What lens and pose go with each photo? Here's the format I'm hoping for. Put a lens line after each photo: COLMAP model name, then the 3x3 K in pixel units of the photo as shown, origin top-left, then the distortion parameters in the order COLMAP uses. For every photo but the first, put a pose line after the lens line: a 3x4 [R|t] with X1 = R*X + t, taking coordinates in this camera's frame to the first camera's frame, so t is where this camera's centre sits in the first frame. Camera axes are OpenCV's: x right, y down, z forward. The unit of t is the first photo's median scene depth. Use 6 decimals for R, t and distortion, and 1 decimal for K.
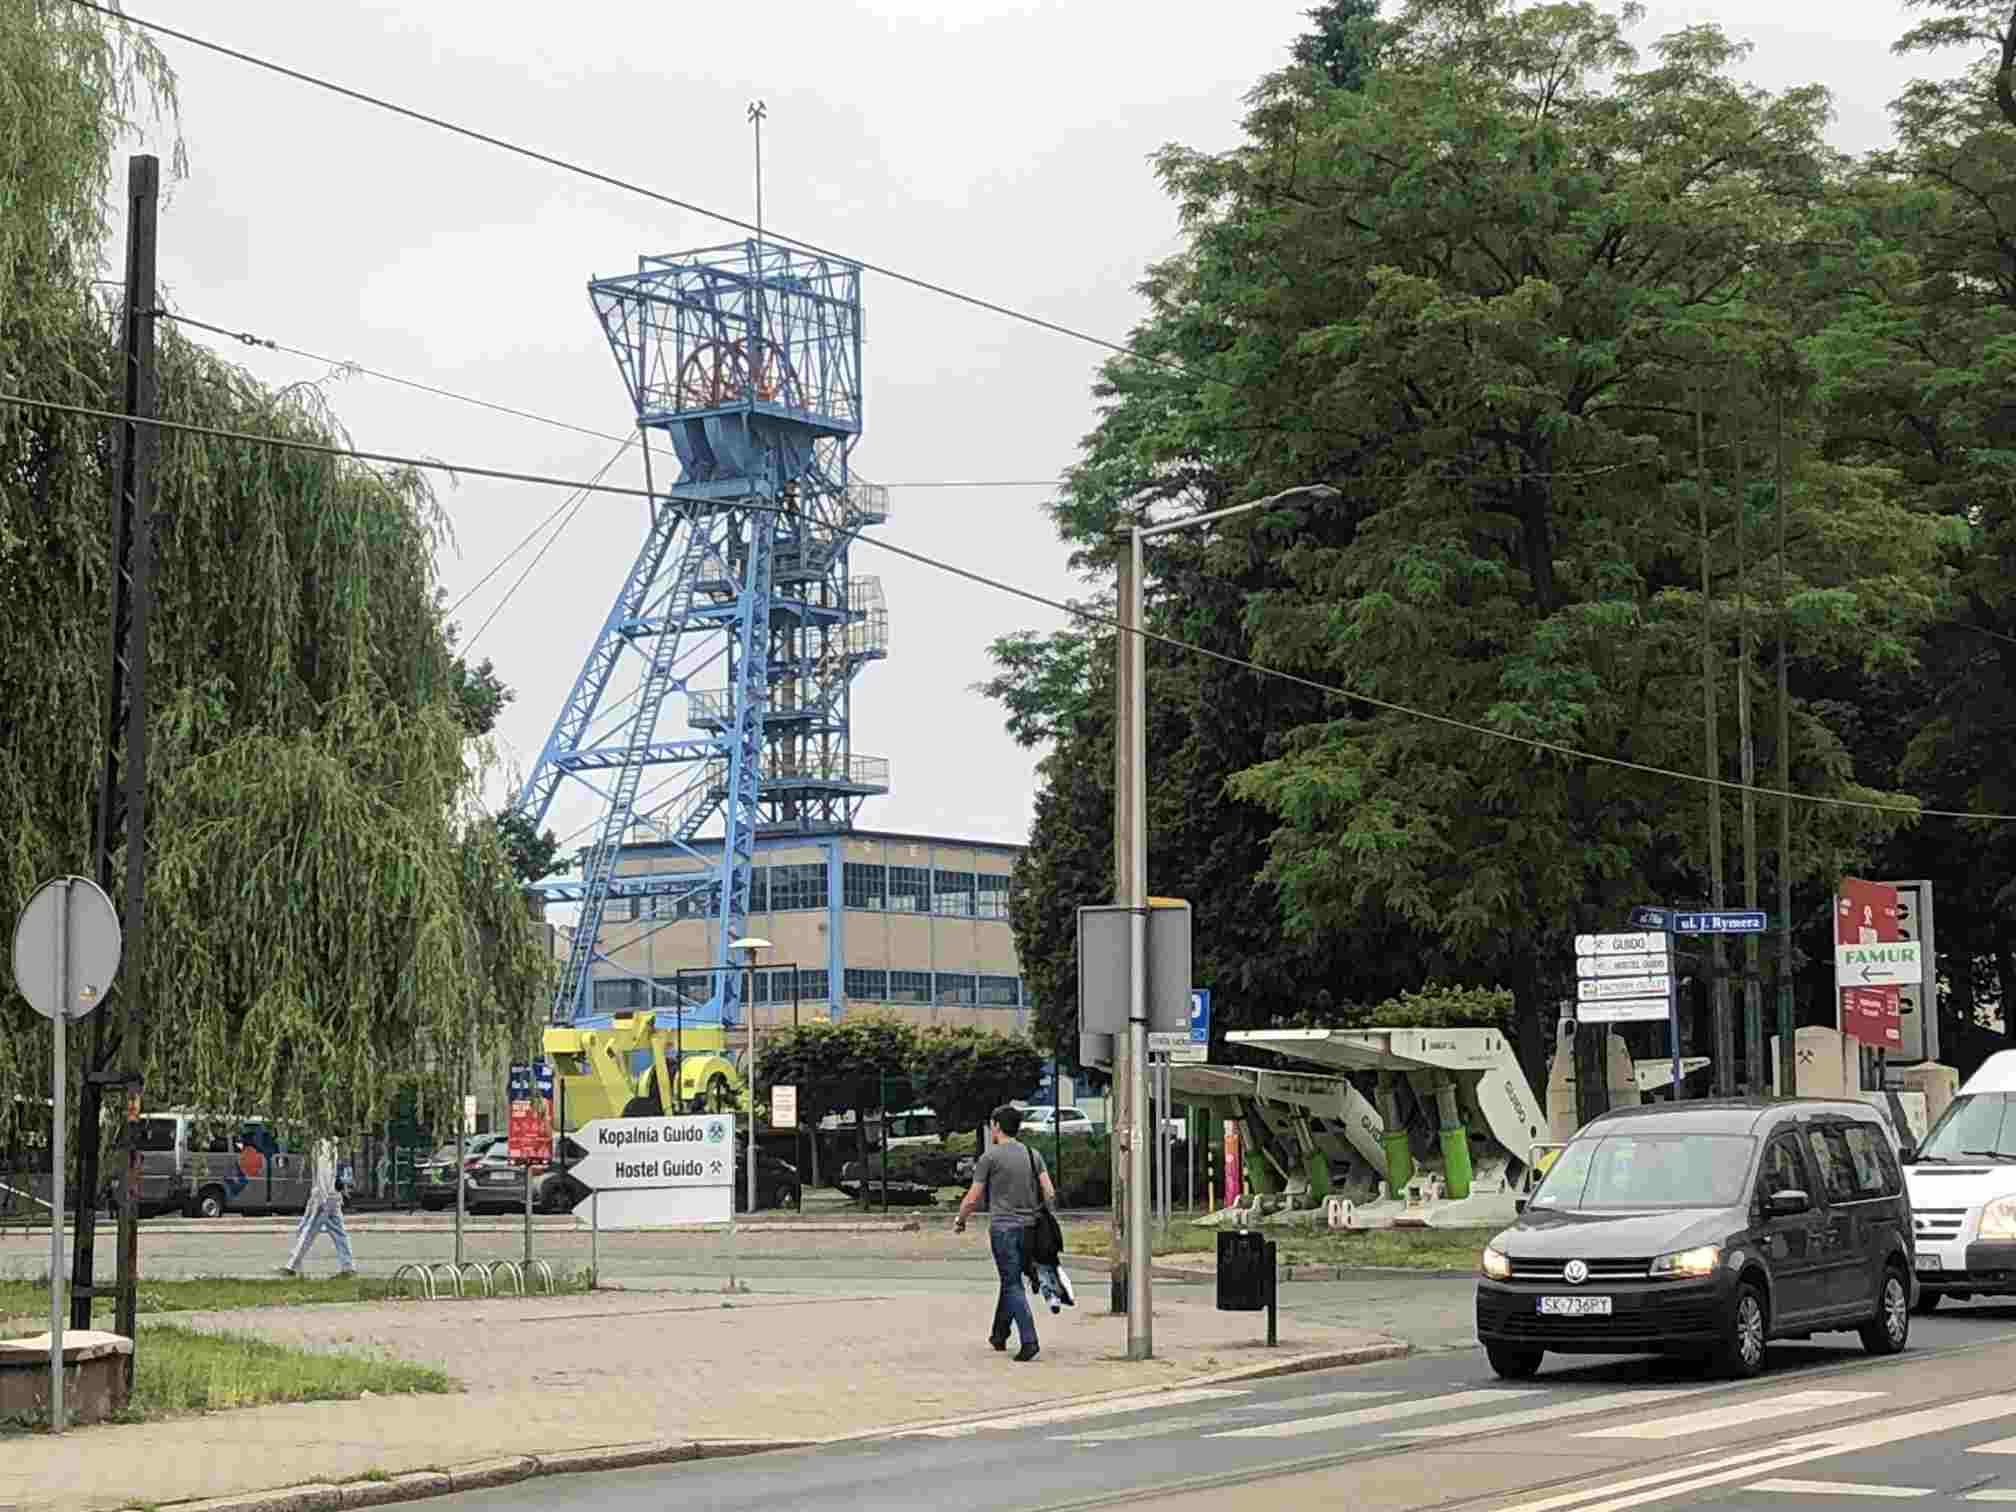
lens RADIAL K [[4316.1, 0, 1012.9], [0, 4316.1, 735.5], [0, 0, 1]] dist [0.105706, 0.000000]
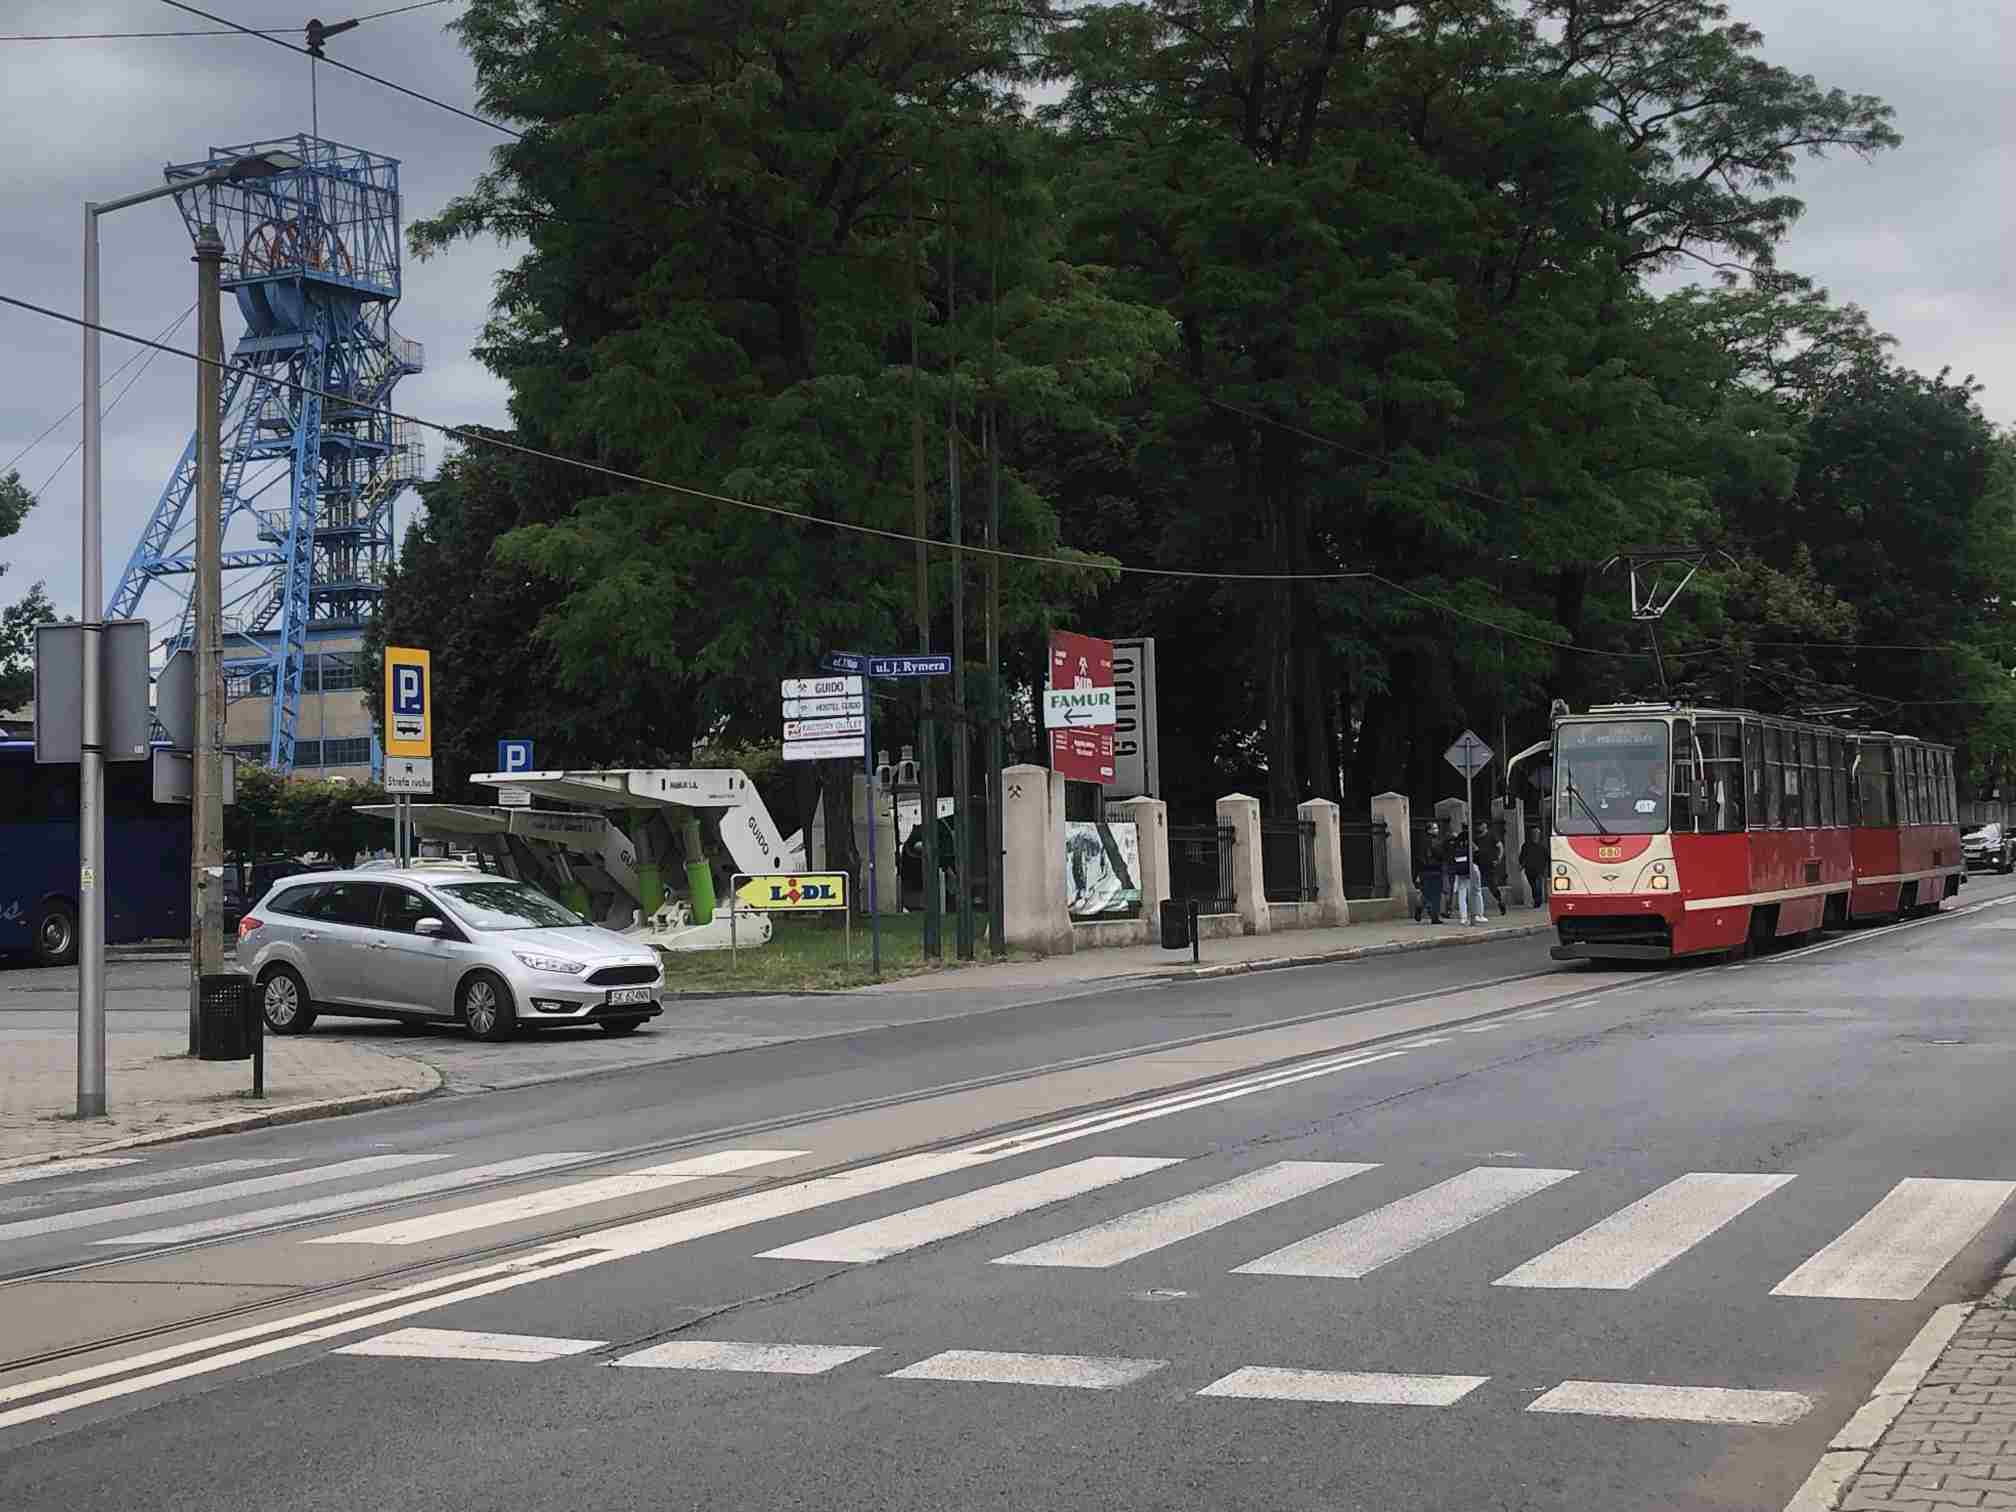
lens RADIAL K [[3226.0, 0, 1035.8], [0, 3226.0, 729.6], [0, 0, 1]] dist [0.070937, 0.000000]
pose [[0.992708, -0.006206, 0.120385, 0.075714], [0.000246, 0.998776, 0.049464, 0.014970], [-0.120544, -0.049074, 0.991494, 0.157095]]
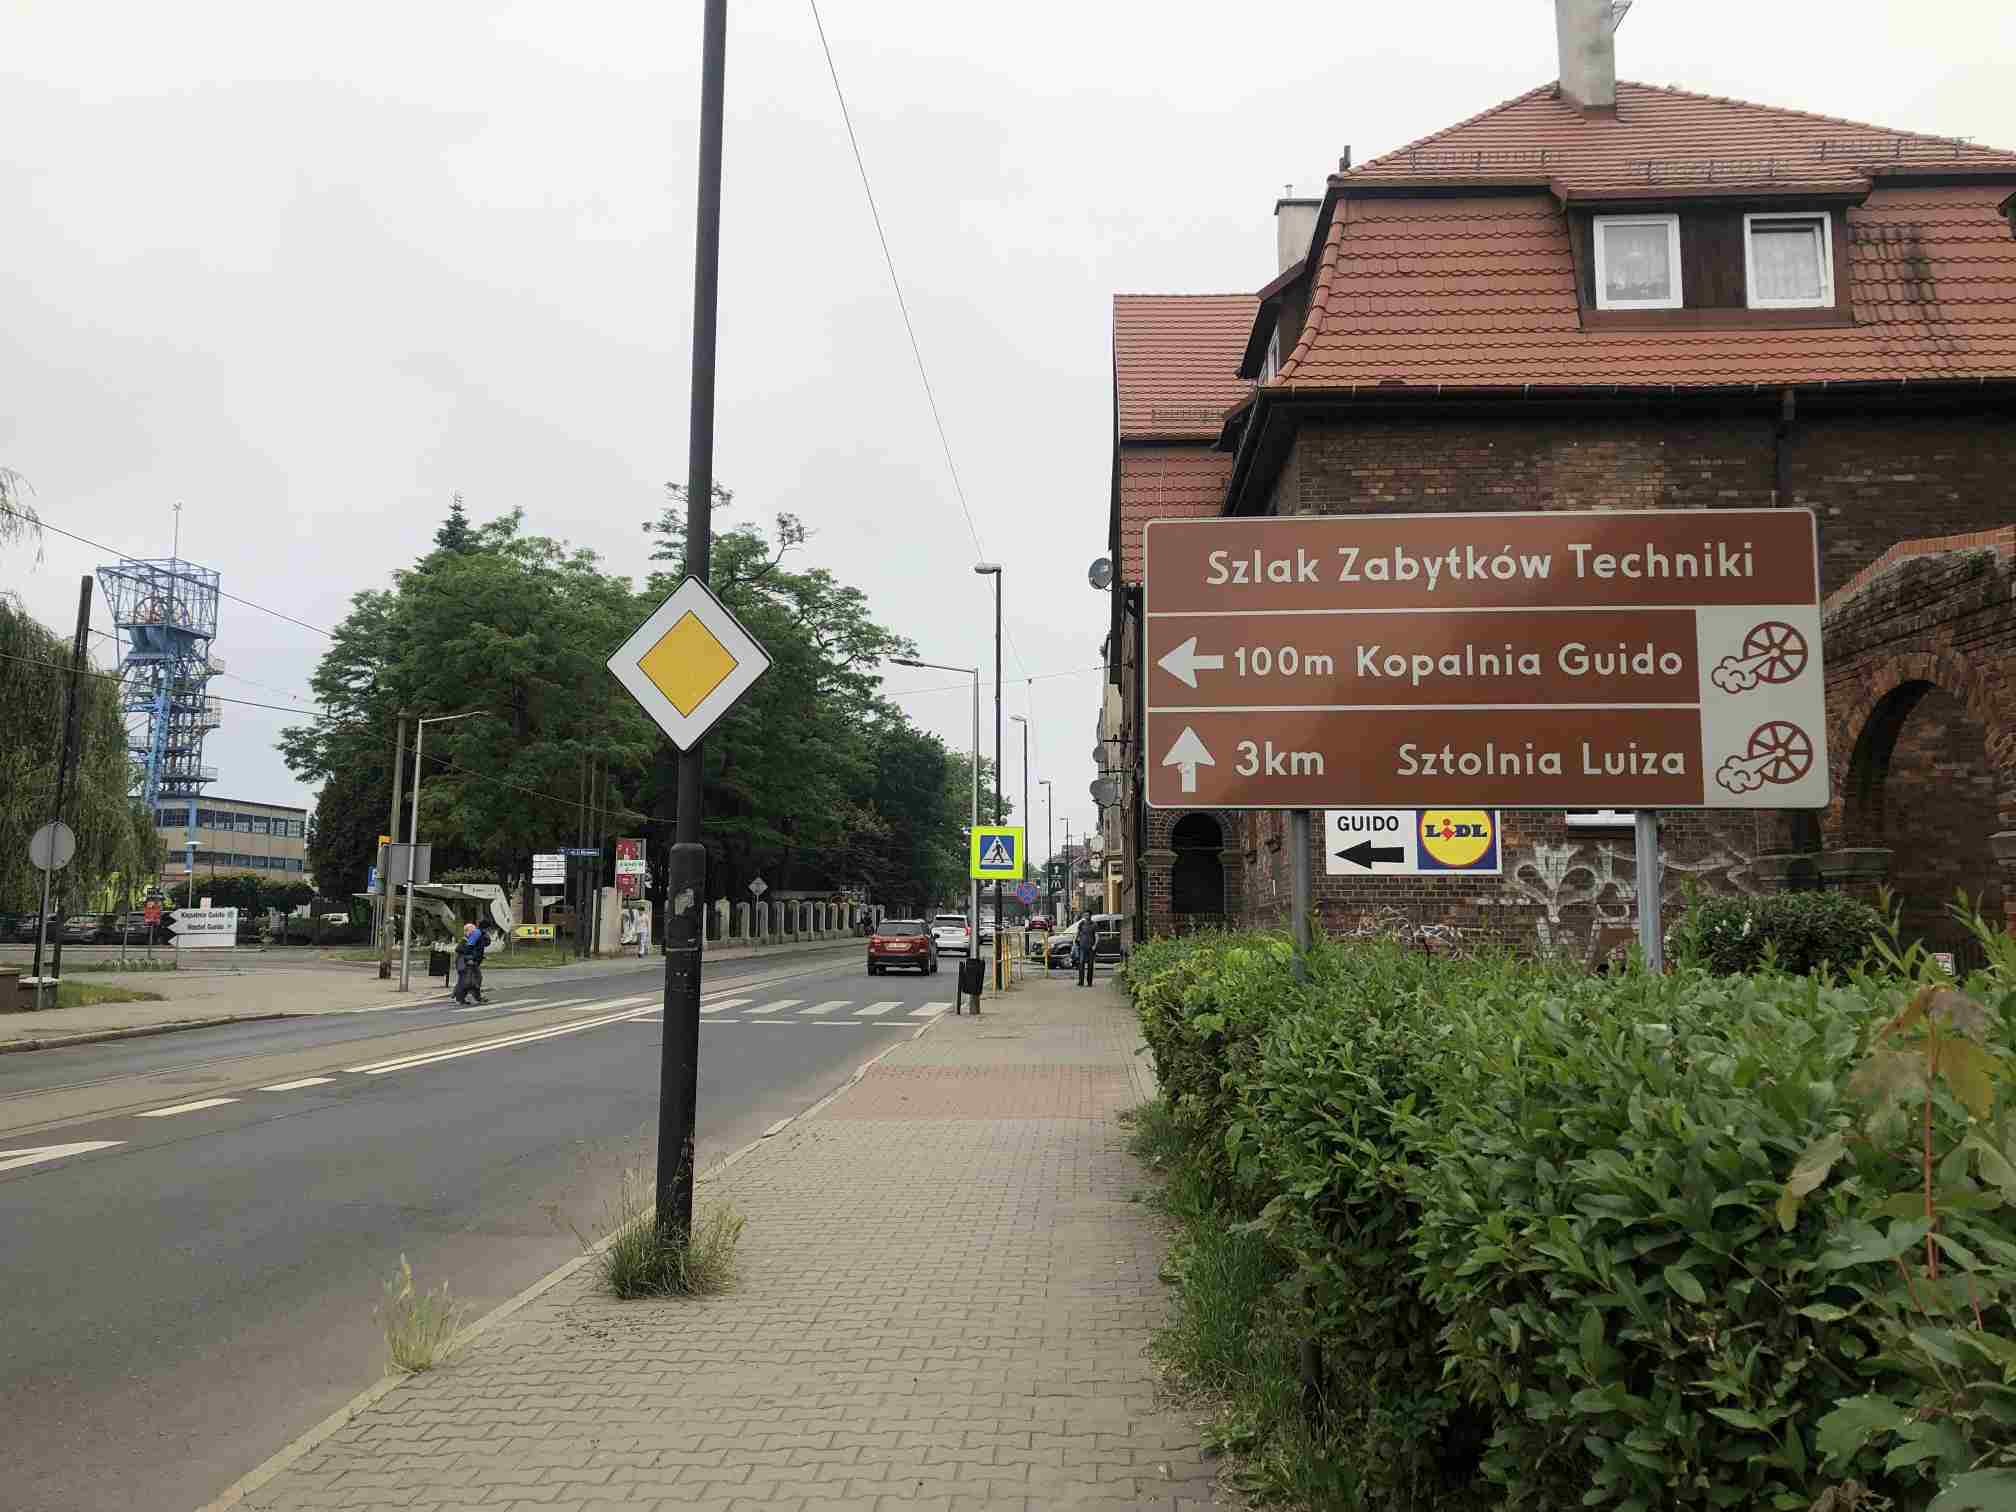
lens RADIAL K [[1596.9, 0, 1016.2], [0, 1596.9, 754.3], [0, 0, 1]] dist [0.009358, -0.000270]
pose [[0.897368, 0.065996, 0.436319, -0.044572], [-0.059560, 0.997820, -0.028431, -0.008993], [-0.437244, -0.000474, 0.899343, -0.108850]]
